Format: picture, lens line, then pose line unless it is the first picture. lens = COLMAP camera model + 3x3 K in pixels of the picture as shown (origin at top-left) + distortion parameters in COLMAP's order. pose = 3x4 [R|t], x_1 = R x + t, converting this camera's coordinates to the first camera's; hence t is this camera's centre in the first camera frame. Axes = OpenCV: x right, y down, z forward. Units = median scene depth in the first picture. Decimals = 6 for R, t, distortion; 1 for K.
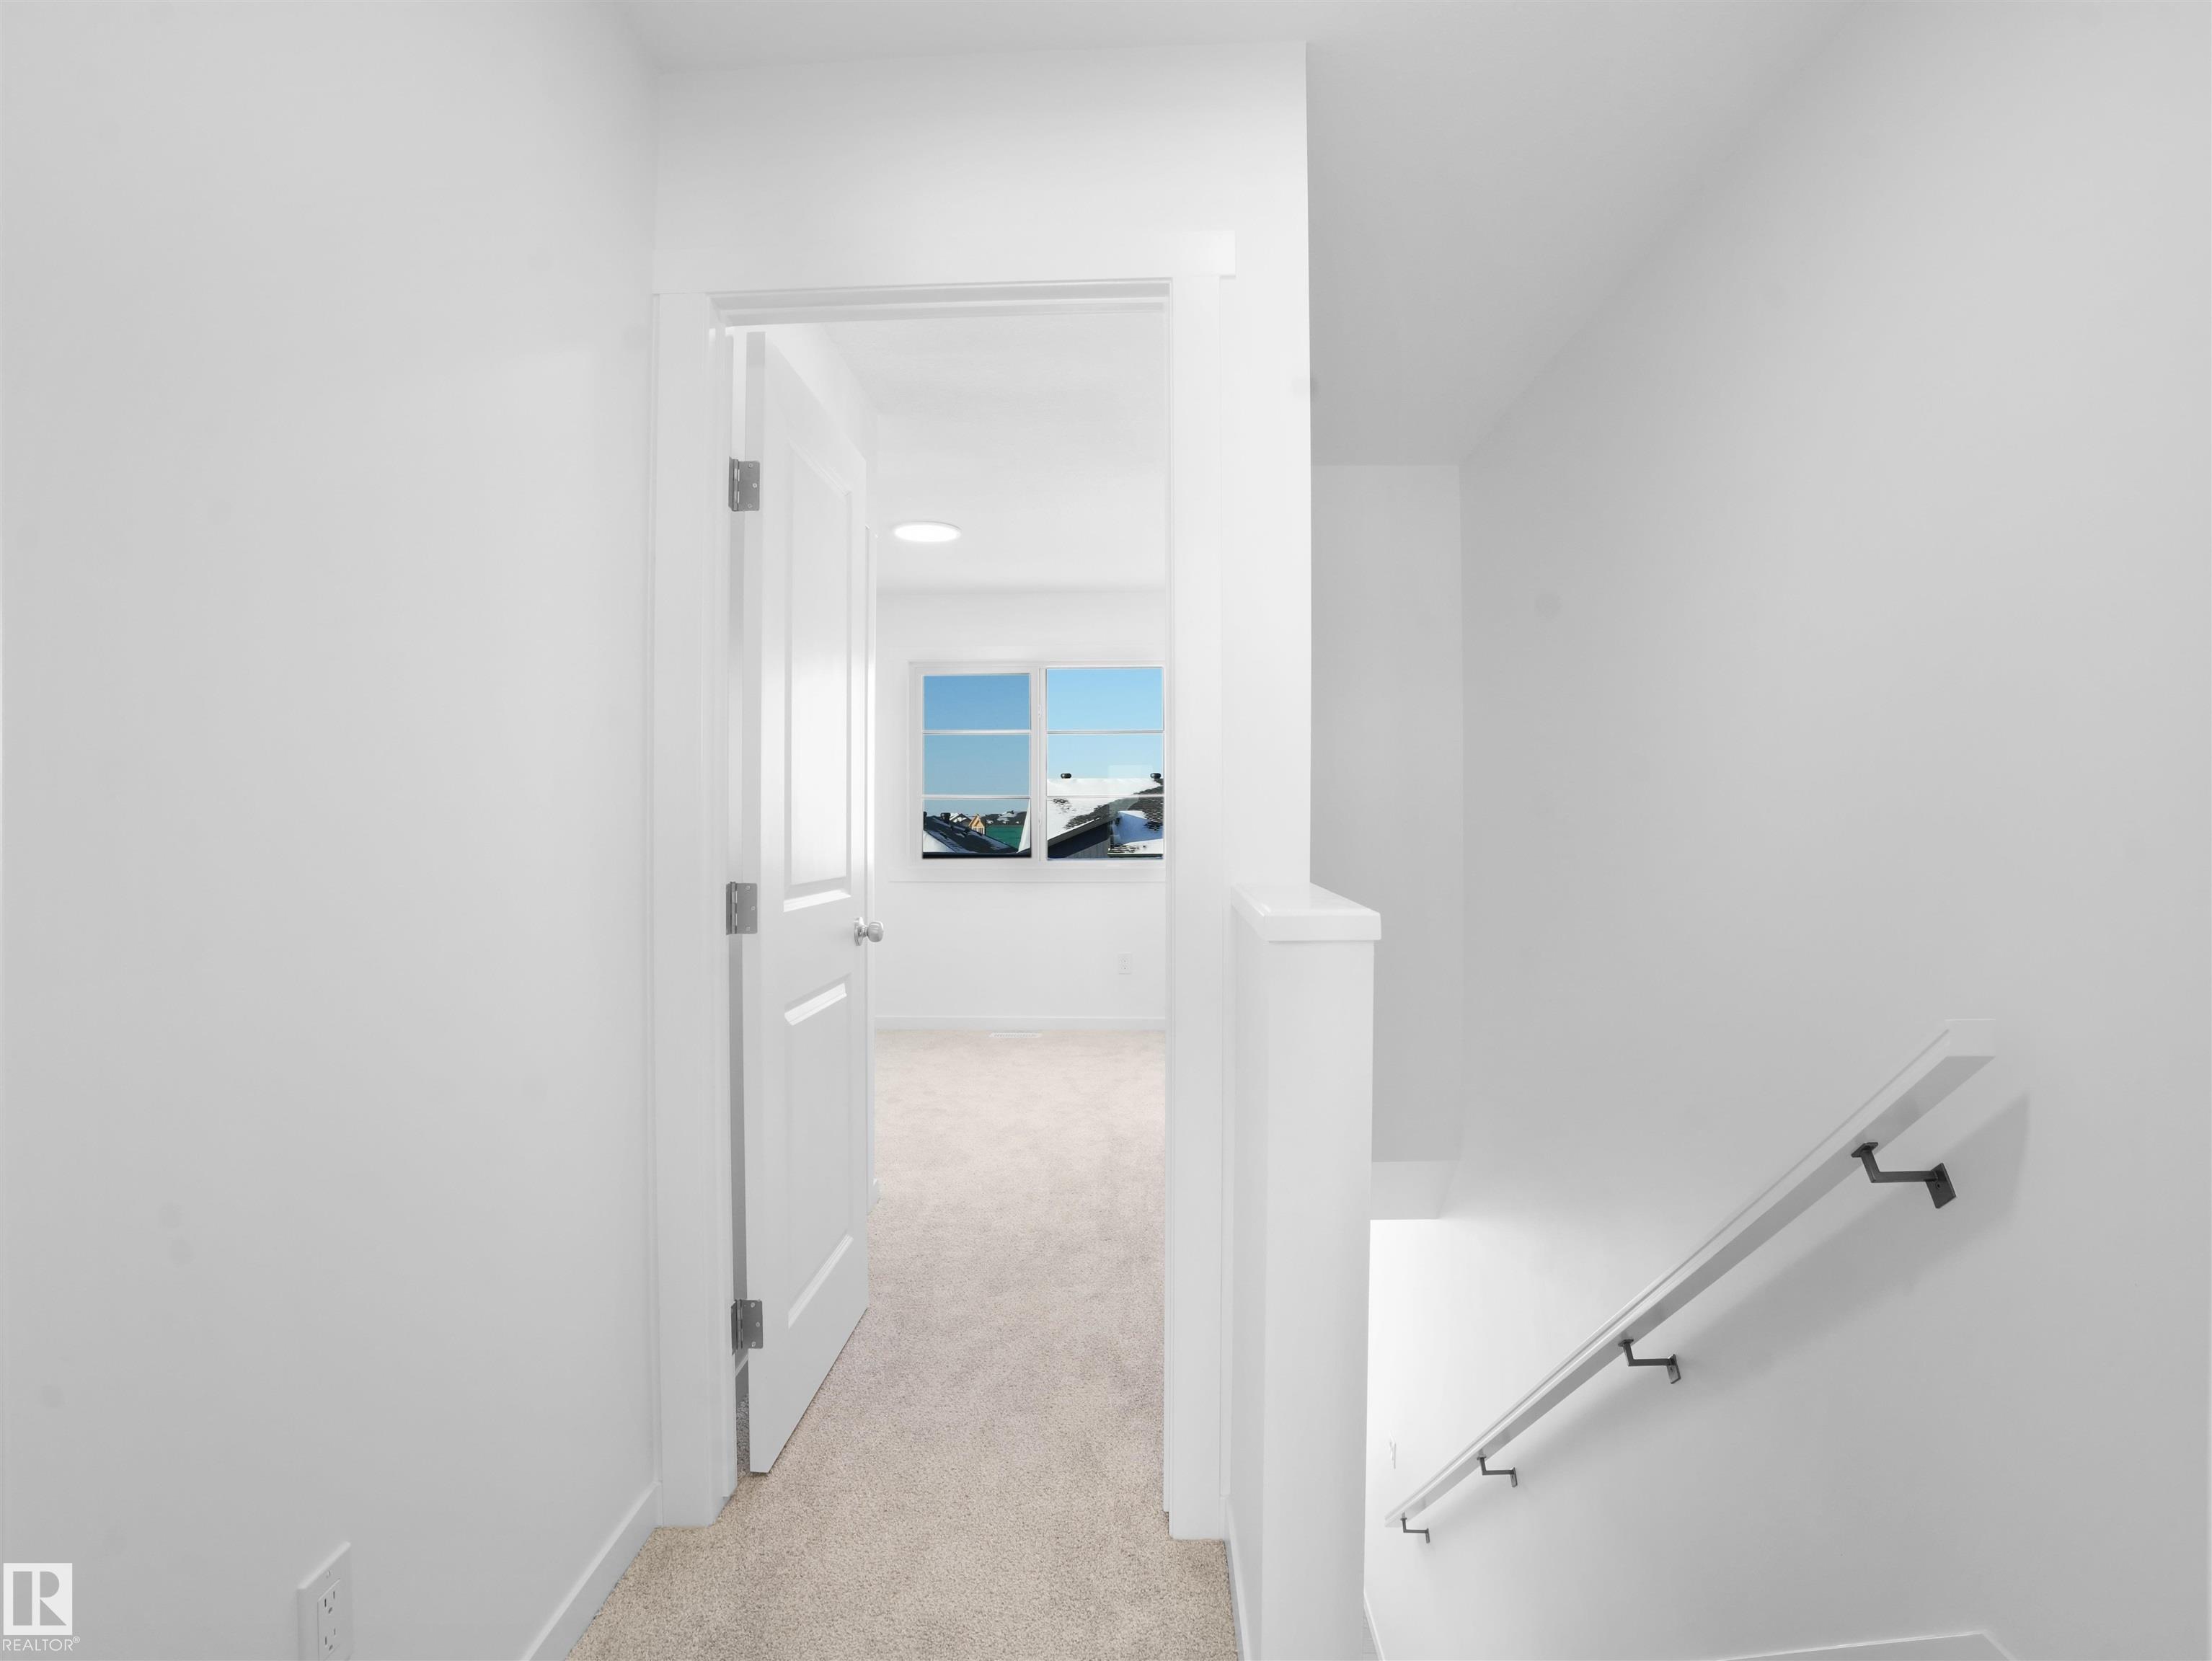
lens RADIAL K [[1110.2, 0, 1101.2], [0, 1110.2, 807.6], [0, 0, 1]] dist [-0.071152, 0.025250]
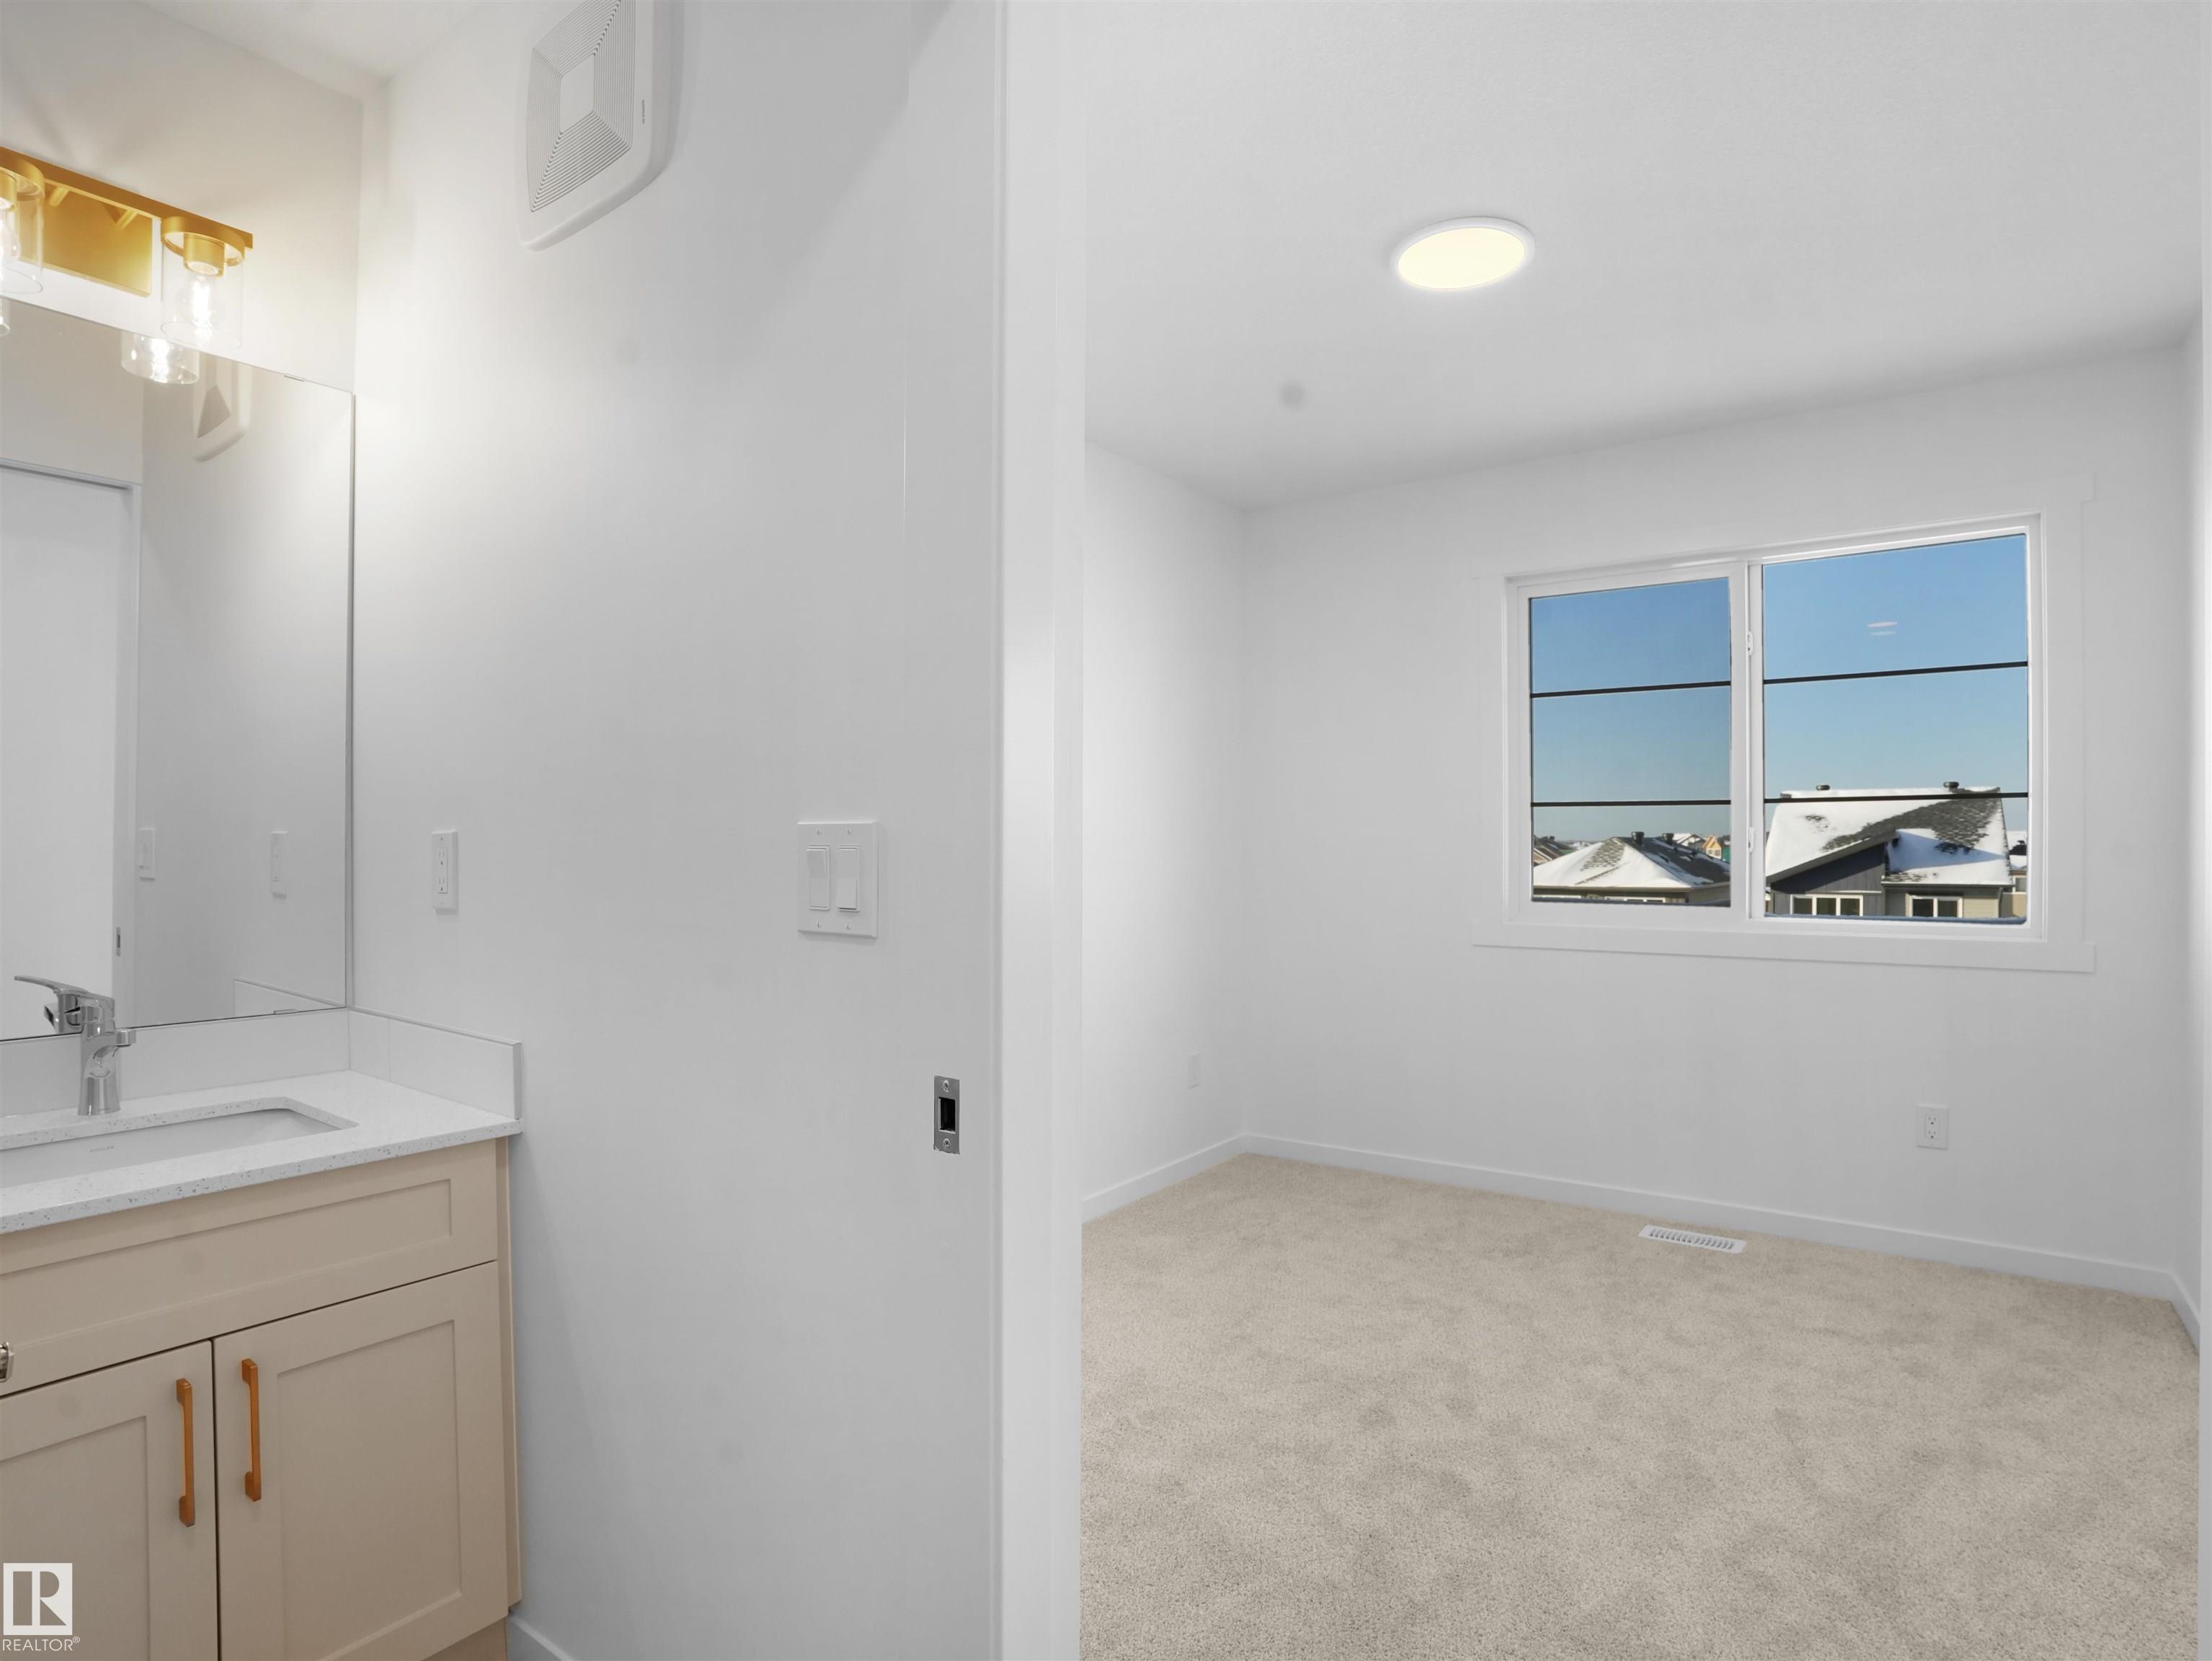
lens RADIAL K [[1185.1, 0, 1106.0], [0, 1185.1, 830.5], [0, 0, 1]] dist [-0.082273, 0.033472]
pose [[0.832137, -0.003333, -0.554560, -0.002318], [0.004866, 0.999987, 0.001292, 0.003188], [0.554549, -0.003774, 0.832142, 0.352875]]
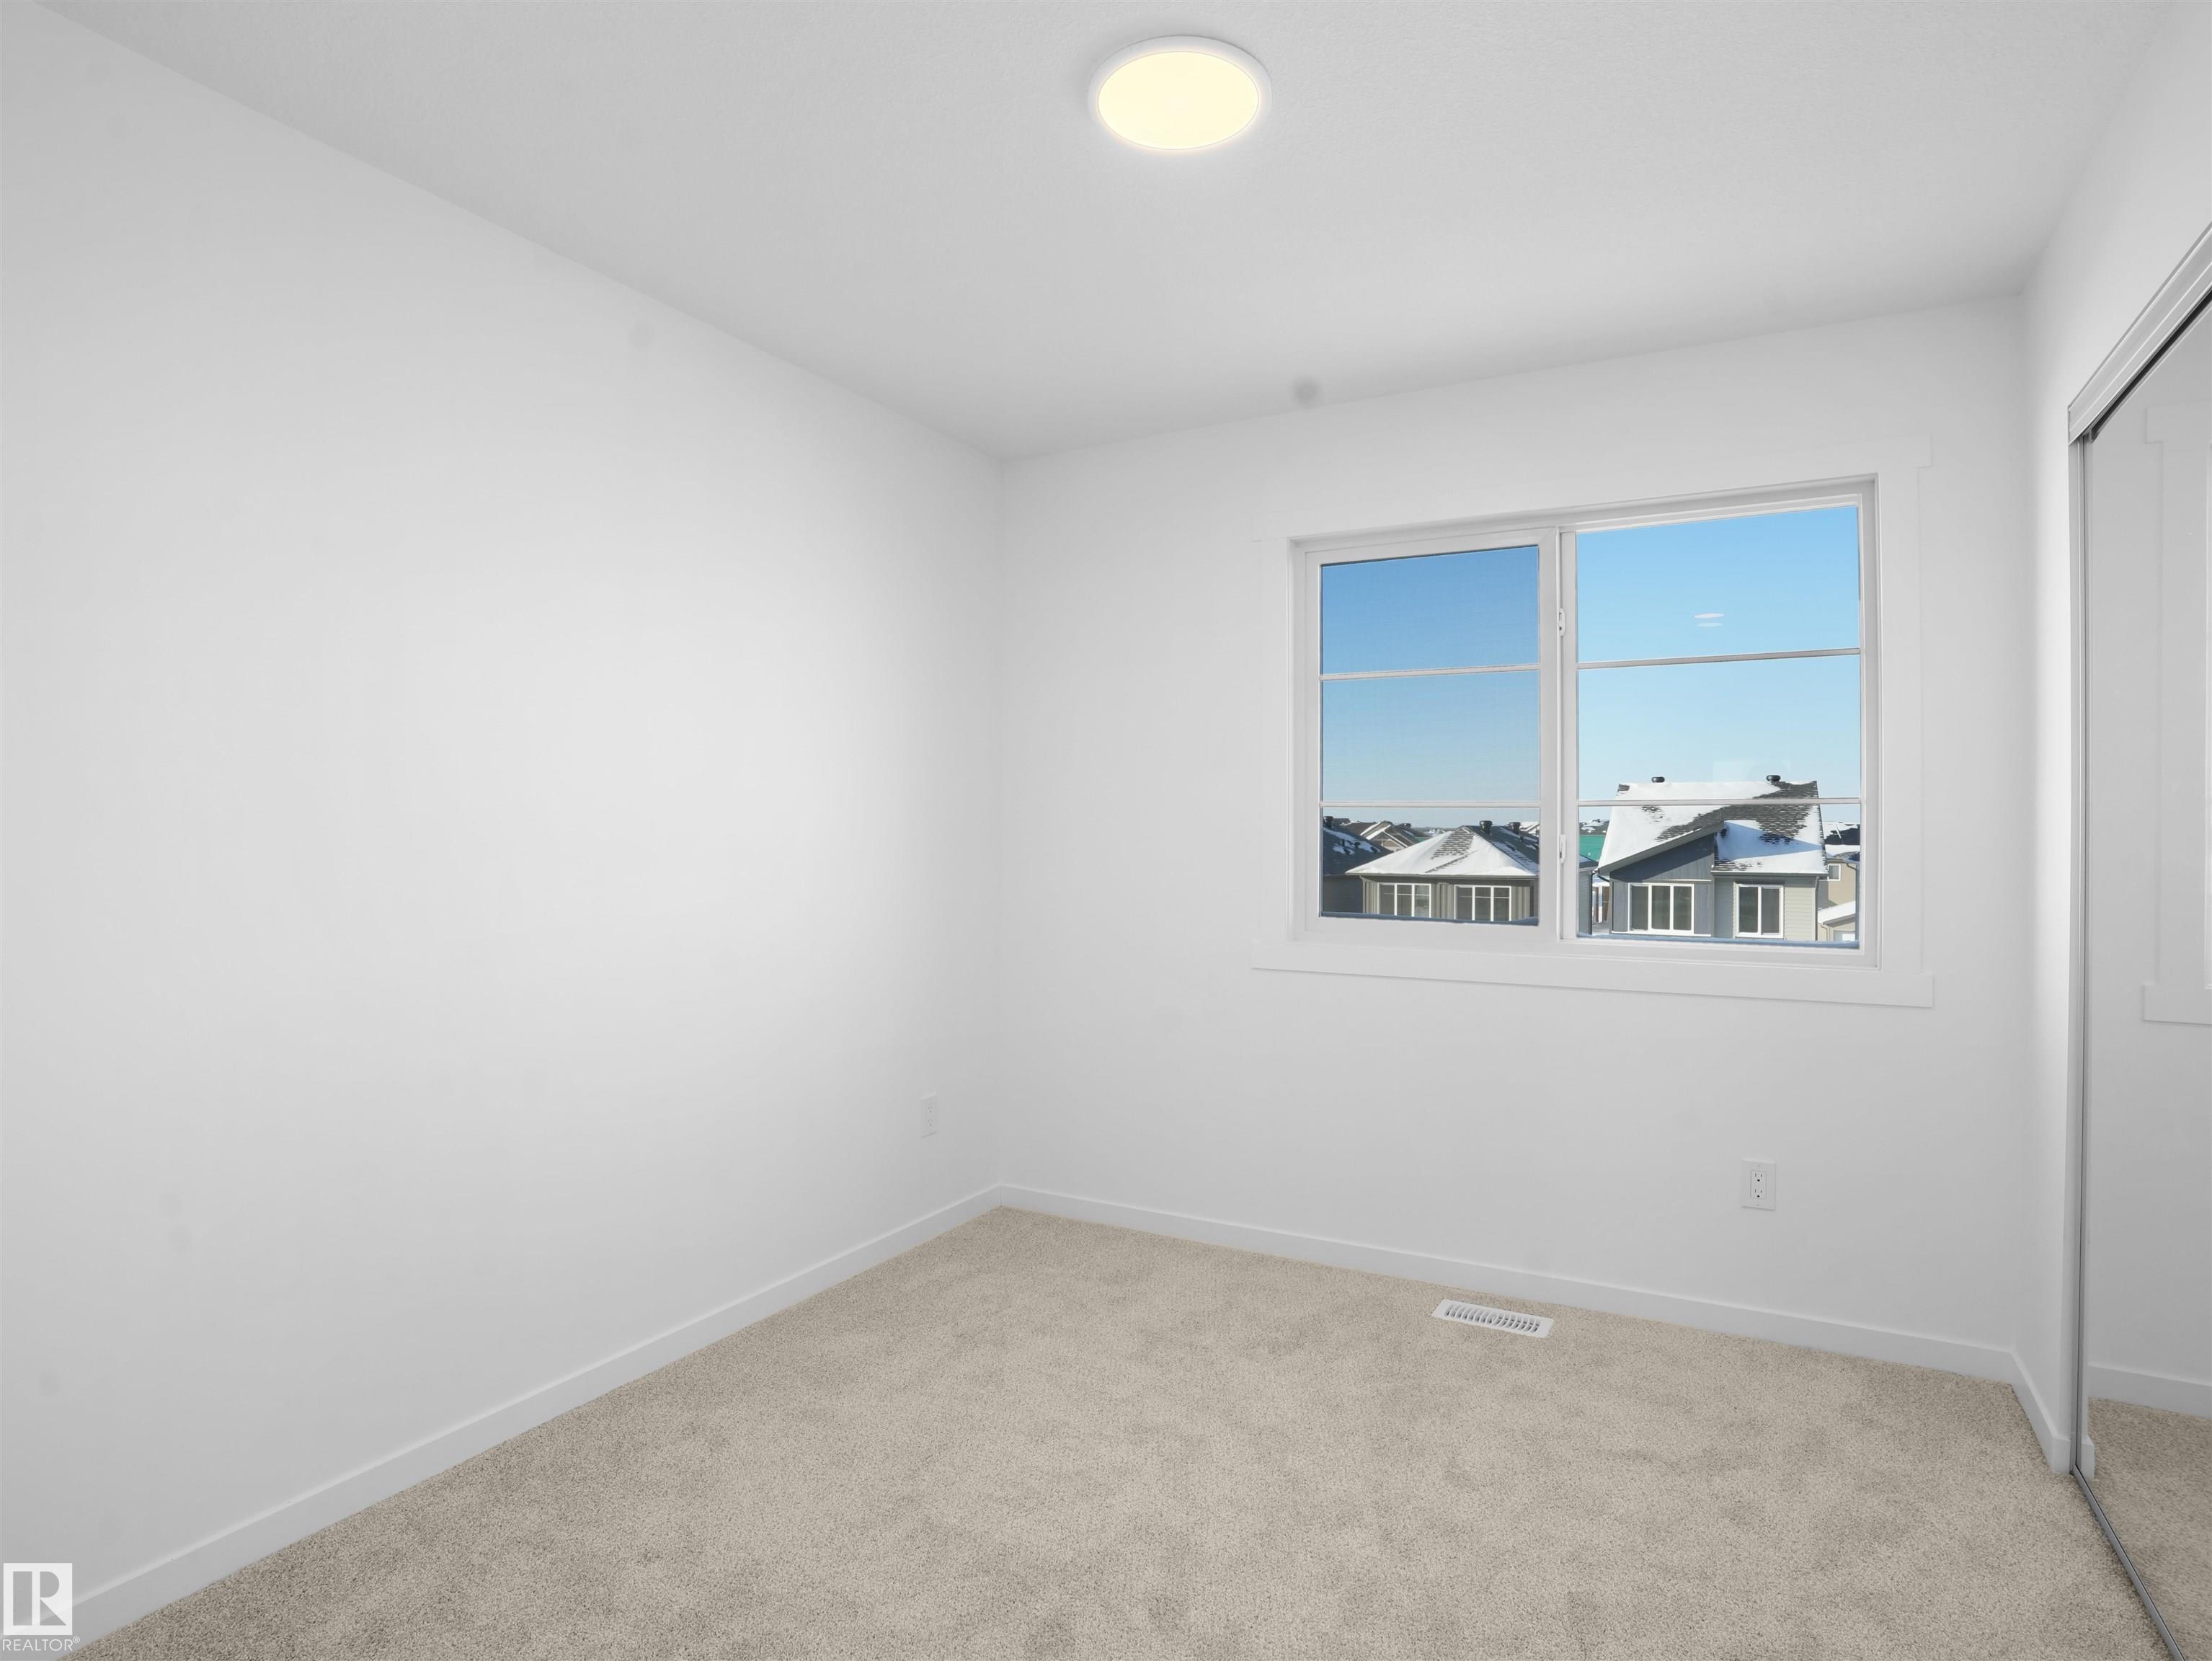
lens RADIAL K [[1207.6, 0, 1109.0], [0, 1207.6, 790.4], [0, 0, 1]] dist [-0.086837, 0.035401]
pose [[0.893932, -0.004787, -0.448176, 0.000849], [-0.004519, 0.999796, -0.019691, -0.003911], [0.448179, 0.019628, 0.893728, 0.460199]]
